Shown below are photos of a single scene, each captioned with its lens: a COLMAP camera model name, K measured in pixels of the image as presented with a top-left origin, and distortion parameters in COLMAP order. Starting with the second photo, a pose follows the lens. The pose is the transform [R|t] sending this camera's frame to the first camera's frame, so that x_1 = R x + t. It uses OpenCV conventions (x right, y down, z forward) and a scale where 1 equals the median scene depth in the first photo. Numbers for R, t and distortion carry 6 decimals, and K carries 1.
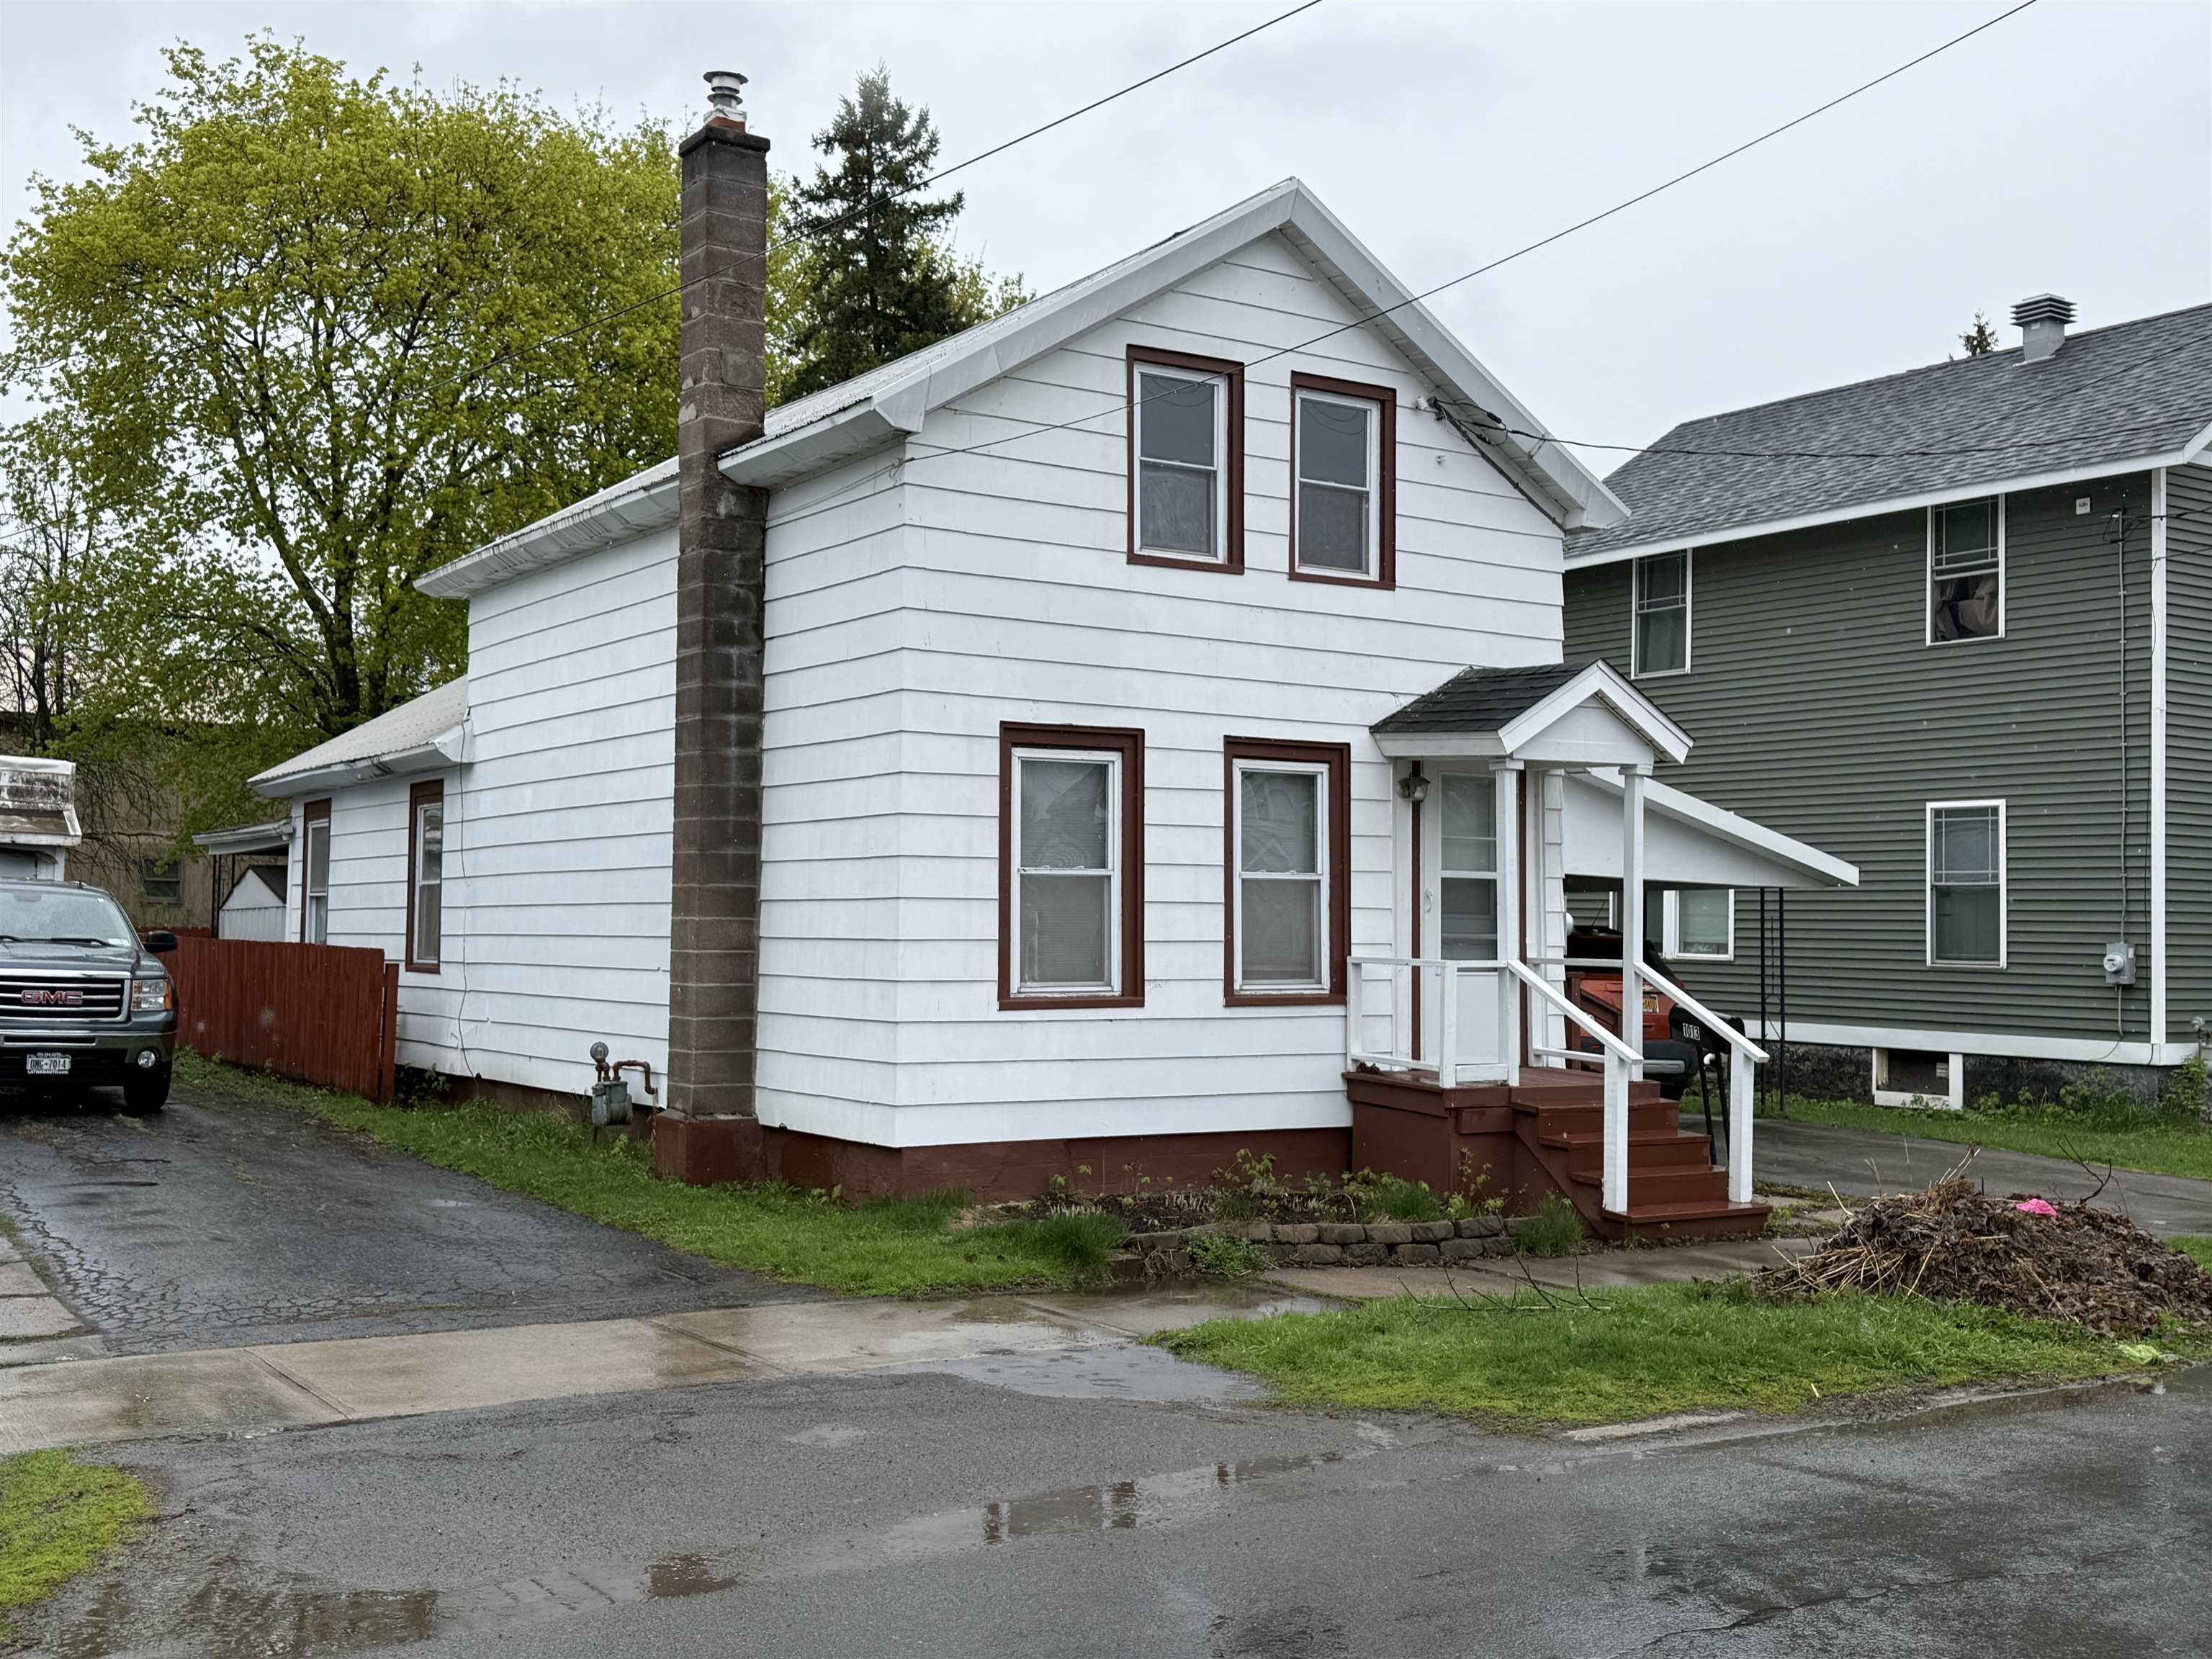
lens RADIAL K [[2348.9, 0, 1105.5], [0, 2348.9, 842.0], [0, 0, 1]] dist [0.073747, 0.000000]
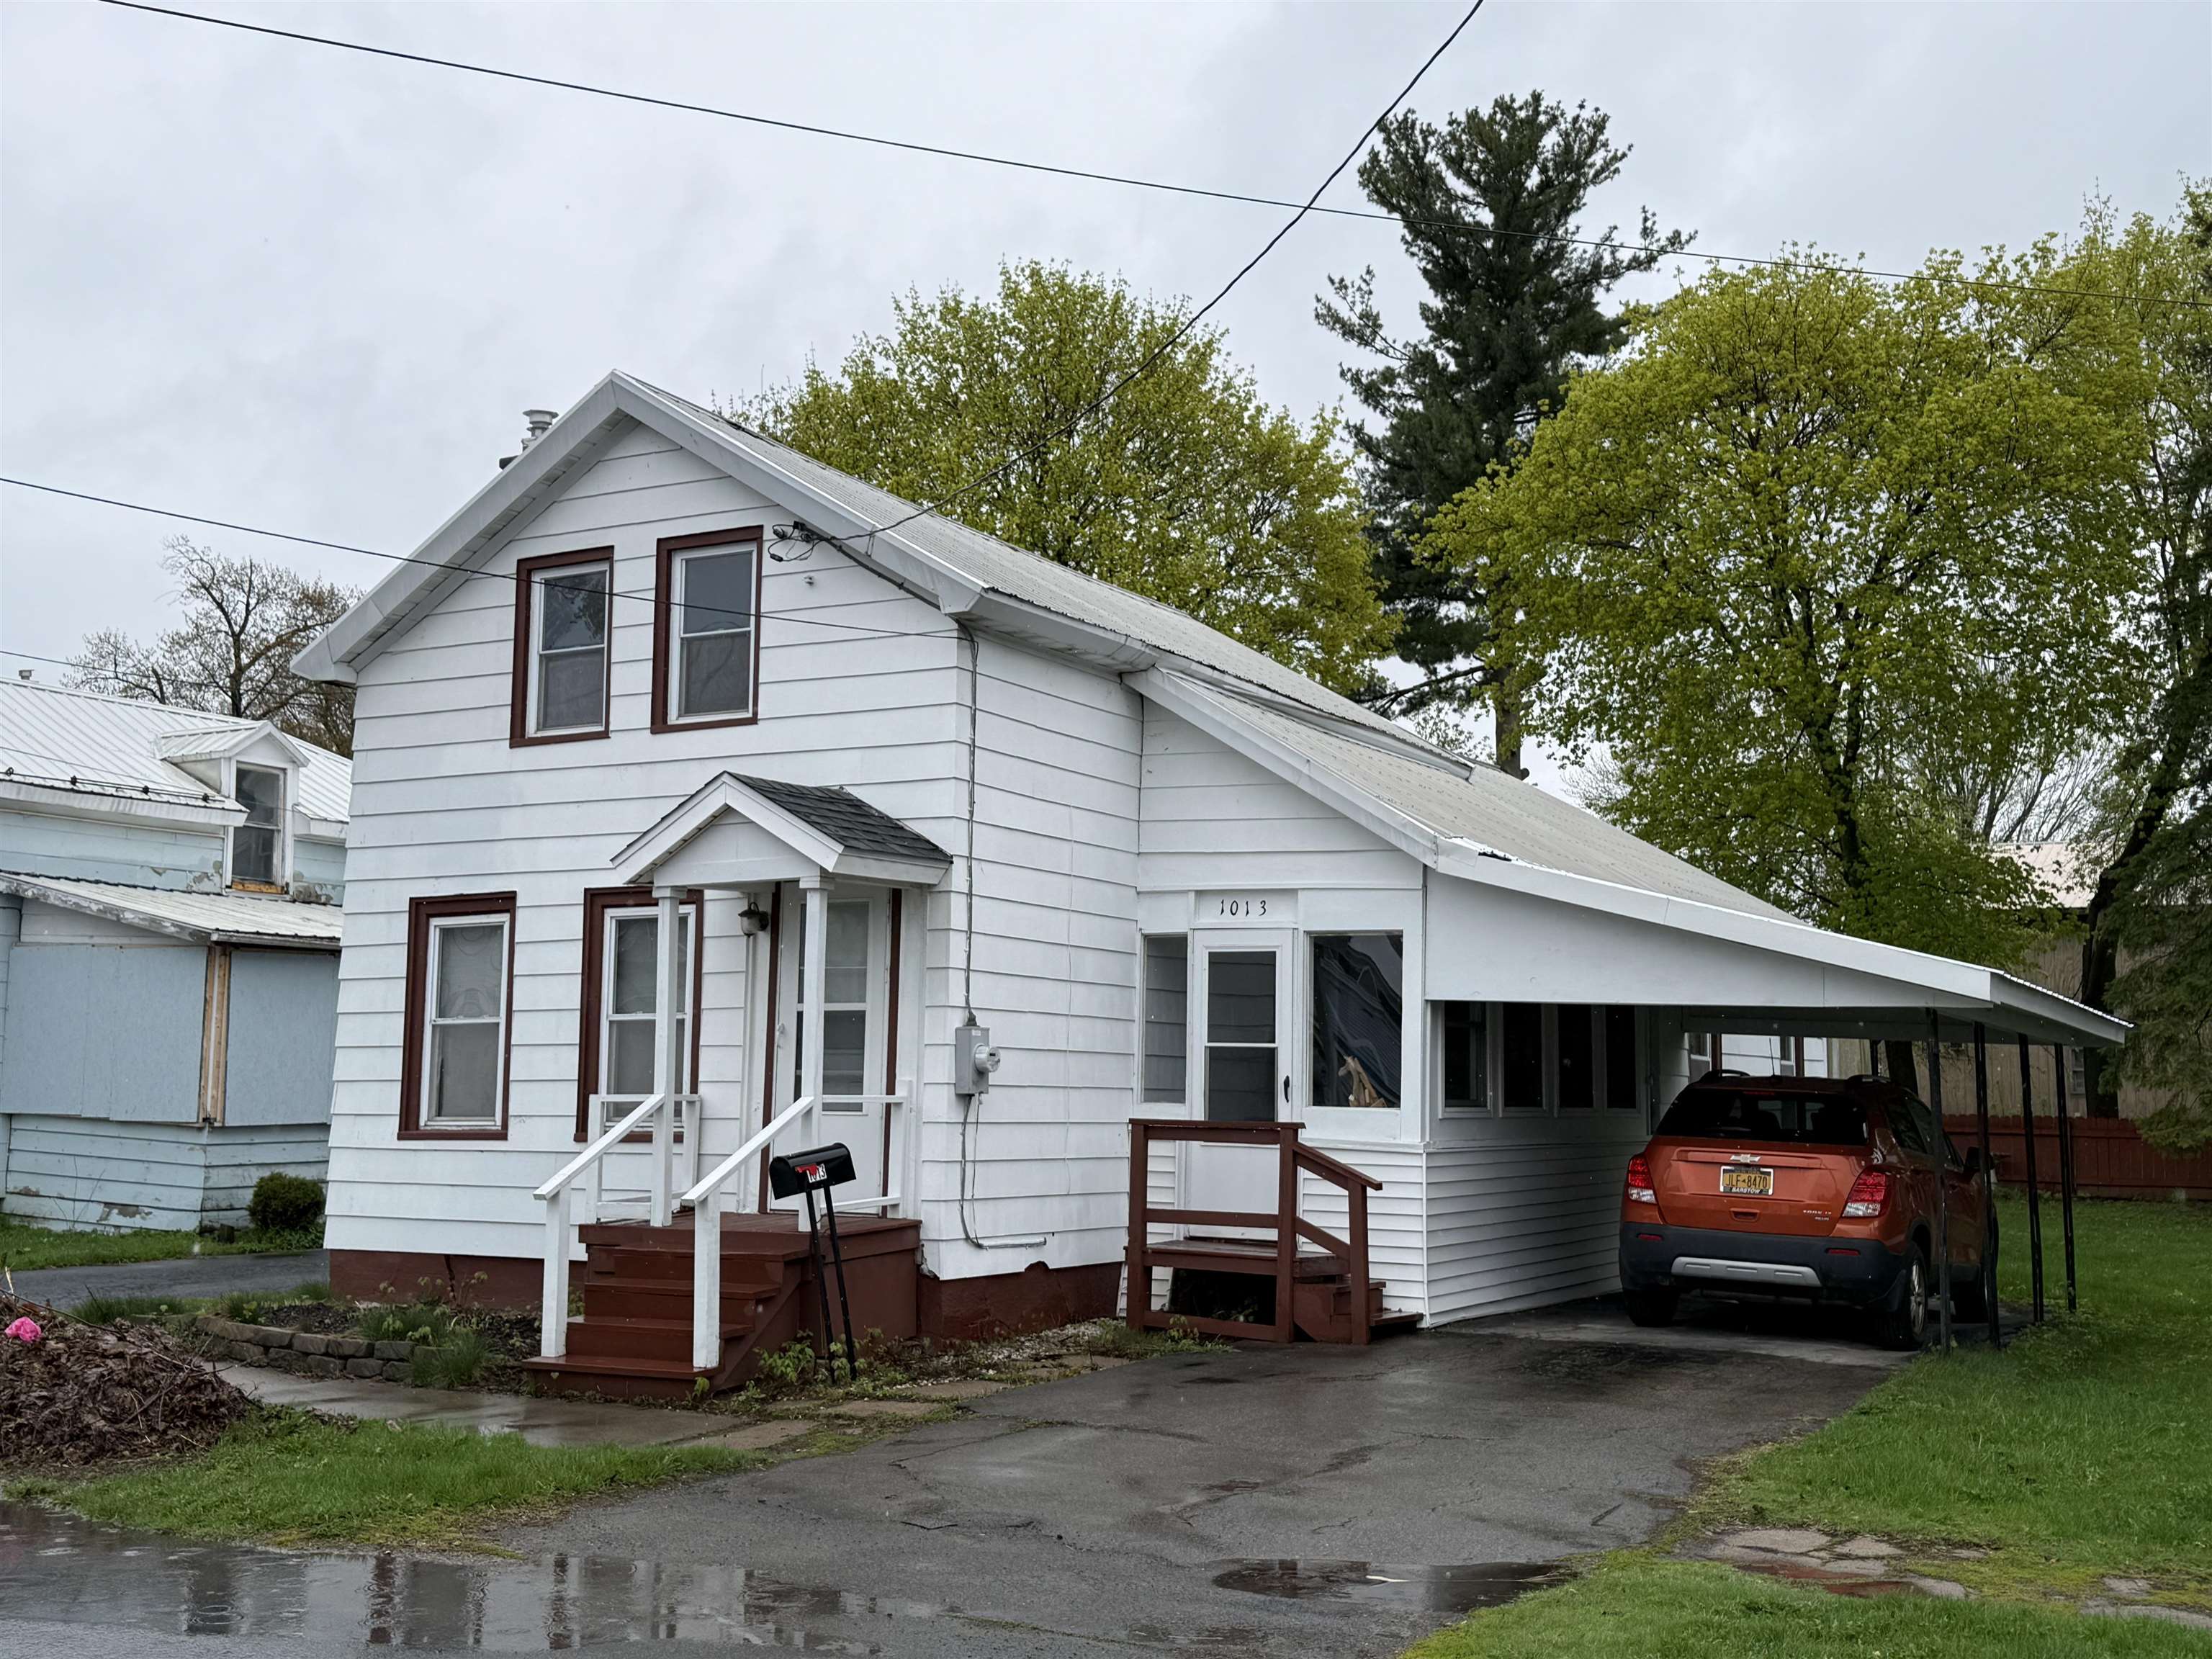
lens RADIAL K [[2348.9, 0, 1106.1], [0, 2348.9, 817.7], [0, 0, 1]] dist [0.073747, 0.000000]
pose [[0.467198, -0.112188, -0.877006, 1.138088], [0.030557, 0.993373, -0.110795, 0.050766], [0.883624, 0.024964, 0.467531, 0.713013]]
